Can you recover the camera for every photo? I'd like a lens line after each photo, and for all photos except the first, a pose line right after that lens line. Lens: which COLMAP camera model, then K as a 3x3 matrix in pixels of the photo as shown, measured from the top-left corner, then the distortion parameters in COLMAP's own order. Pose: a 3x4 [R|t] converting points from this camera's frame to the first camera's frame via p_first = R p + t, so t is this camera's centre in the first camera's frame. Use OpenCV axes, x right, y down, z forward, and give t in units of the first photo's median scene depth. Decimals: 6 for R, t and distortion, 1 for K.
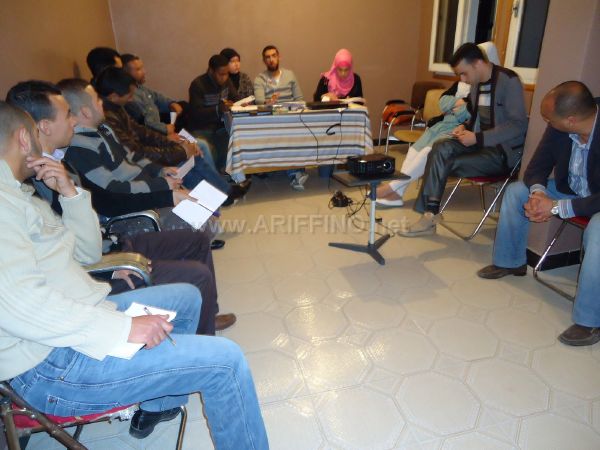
lens RADIAL K [[445.0, 0, 307.6], [0, 445.0, 234.4], [0, 0, 1]] dist [-0.006494, -0.000680]
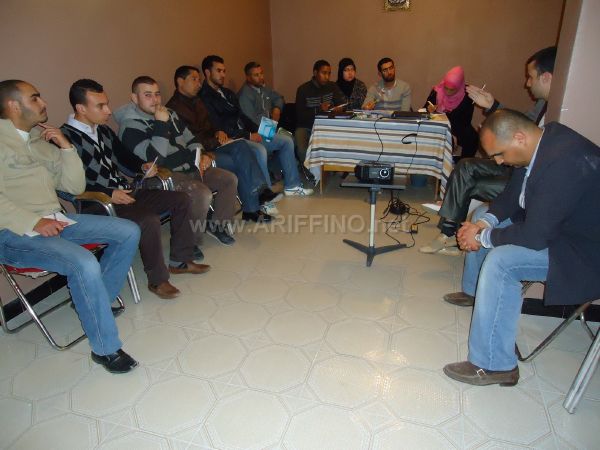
lens RADIAL K [[445.0, 0, 302.5], [0, 445.0, 221.6], [0, 0, 1]] dist [-0.006494, -0.000680]
pose [[0.856222, 0.189765, -0.480492, 0.373204], [-0.214623, 0.976691, 0.003282, -0.002024], [0.469916, 0.100314, 0.876993, 0.010881]]
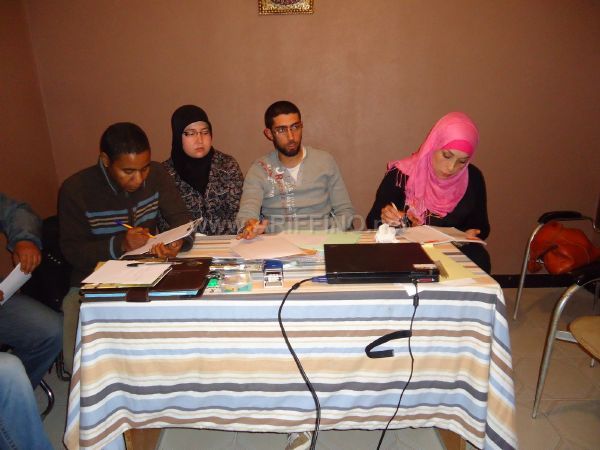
lens RADIAL K [[445.0, 0, 297.2], [0, 445.0, 210.3], [0, 0, 1]] dist [-0.006494, -0.000680]
pose [[0.961259, 0.061165, -0.268773, 0.075558], [-0.103515, 0.983804, -0.146335, -0.278204], [0.255470, 0.168488, 0.952023, 0.649383]]
